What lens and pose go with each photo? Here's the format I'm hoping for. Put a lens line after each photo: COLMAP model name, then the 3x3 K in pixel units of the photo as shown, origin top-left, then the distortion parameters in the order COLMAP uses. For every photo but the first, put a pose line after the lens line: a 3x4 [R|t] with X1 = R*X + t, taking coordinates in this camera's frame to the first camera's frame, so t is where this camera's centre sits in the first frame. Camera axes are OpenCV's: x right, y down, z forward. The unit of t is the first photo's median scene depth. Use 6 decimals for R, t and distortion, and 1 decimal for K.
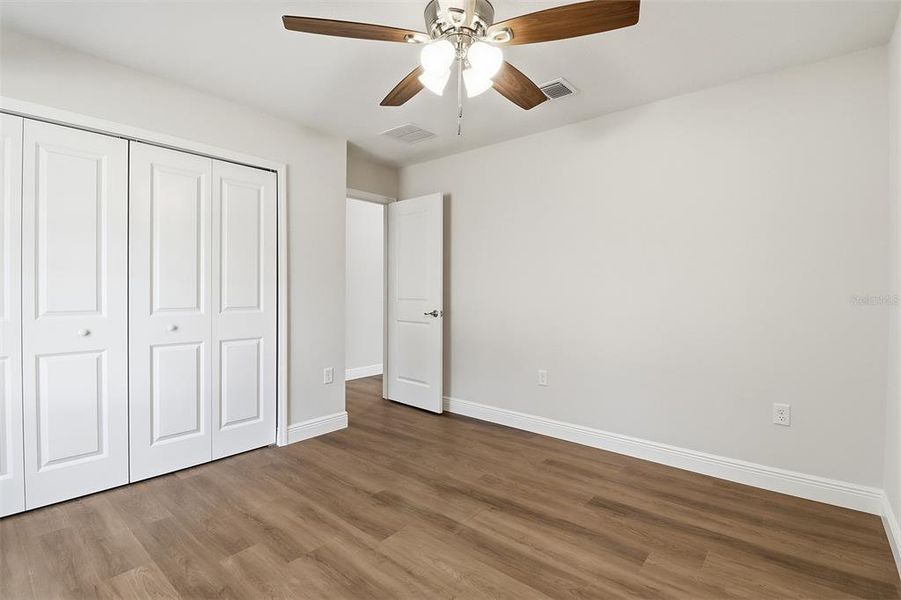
lens RADIAL K [[426.8, 0, 450.1], [0, 426.8, 293.5], [0, 0, 1]] dist [0.000126, 0.000030]
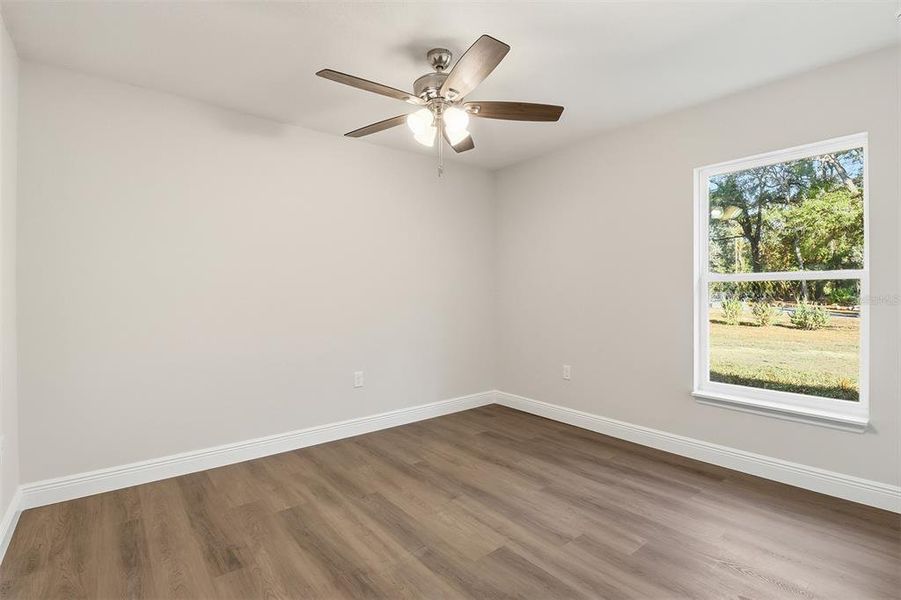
lens RADIAL K [[426.8, 0, 450.1], [0, 426.8, 293.5], [0, 0, 1]] dist [0.000126, 0.000030]
pose [[-0.981145, 0.001516, 0.193268, -0.233501], [0.002855, 0.999974, 0.006653, -0.012876], [-0.193253, 0.007080, -0.981123, 1.998005]]
